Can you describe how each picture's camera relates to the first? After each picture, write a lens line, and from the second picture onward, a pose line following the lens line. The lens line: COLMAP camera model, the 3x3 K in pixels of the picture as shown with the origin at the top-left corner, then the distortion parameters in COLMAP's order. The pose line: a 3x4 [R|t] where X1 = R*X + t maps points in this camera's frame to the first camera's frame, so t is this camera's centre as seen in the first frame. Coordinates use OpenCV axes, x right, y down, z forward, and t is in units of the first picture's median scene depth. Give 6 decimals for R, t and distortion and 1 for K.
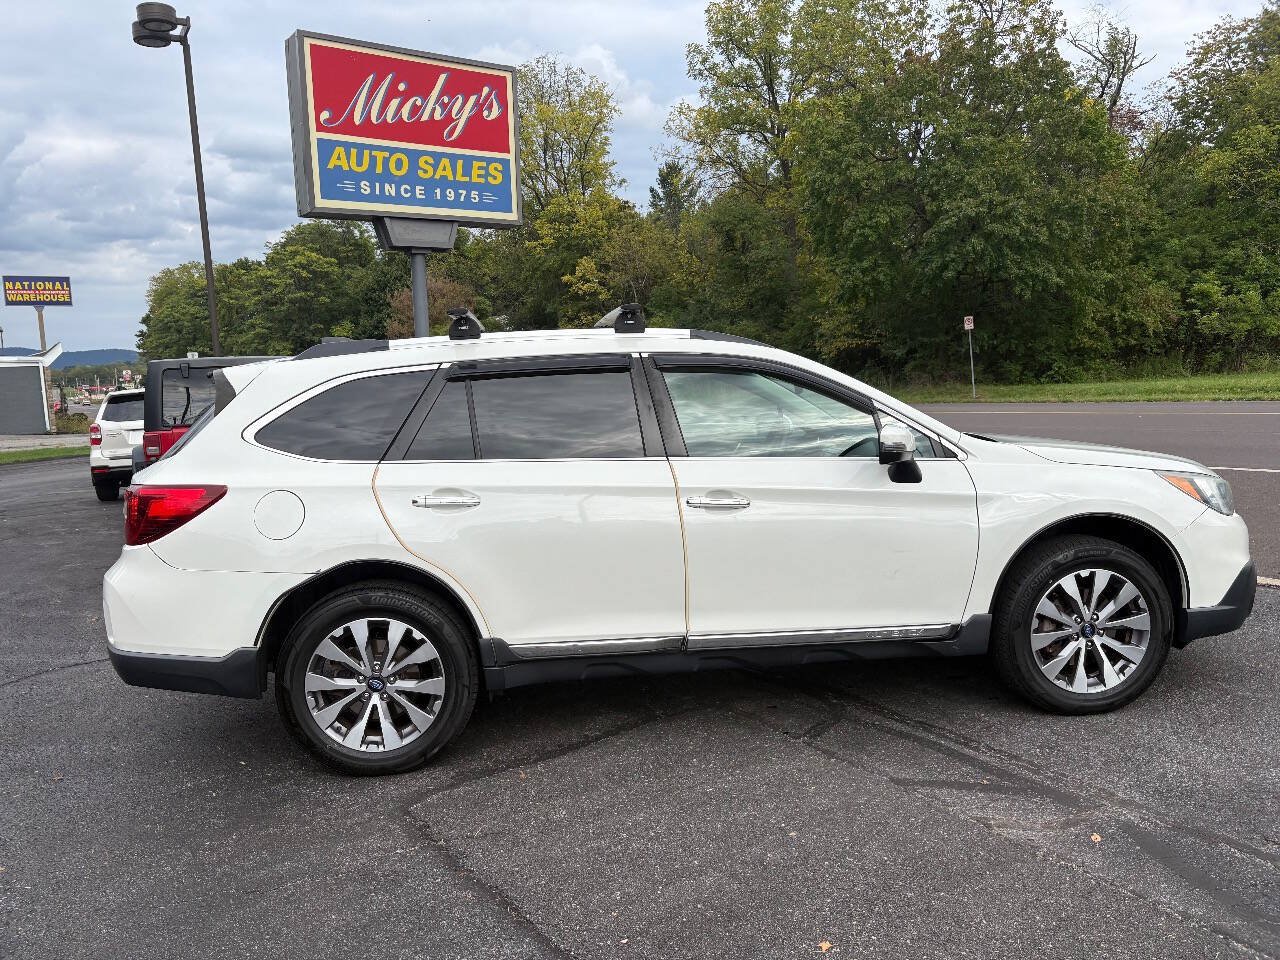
lens RADIAL K [[964.4, 0, 643.0], [0, 964.4, 492.8], [0, 0, 1]] dist [0.042246, -0.055692]
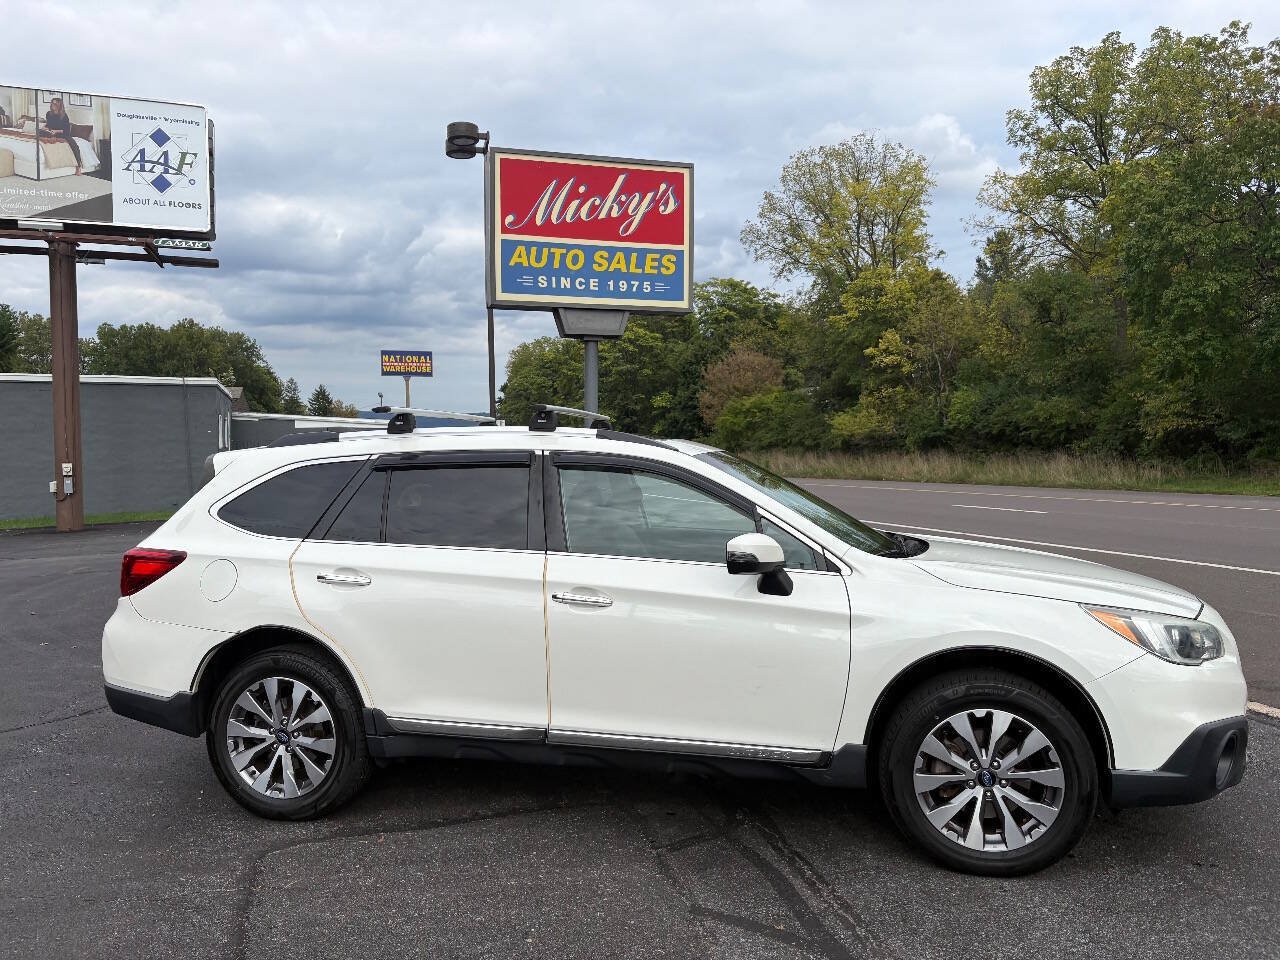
lens RADIAL K [[968.3, 0, 637.8], [0, 968.3, 496.1], [0, 0, 1]] dist [0.016416, -0.001866]
pose [[0.944831, 0.047462, -0.324102, 0.174001], [-0.069521, 0.995961, -0.056820, -0.017082], [0.320096, 0.076217, 0.944314, 0.016775]]
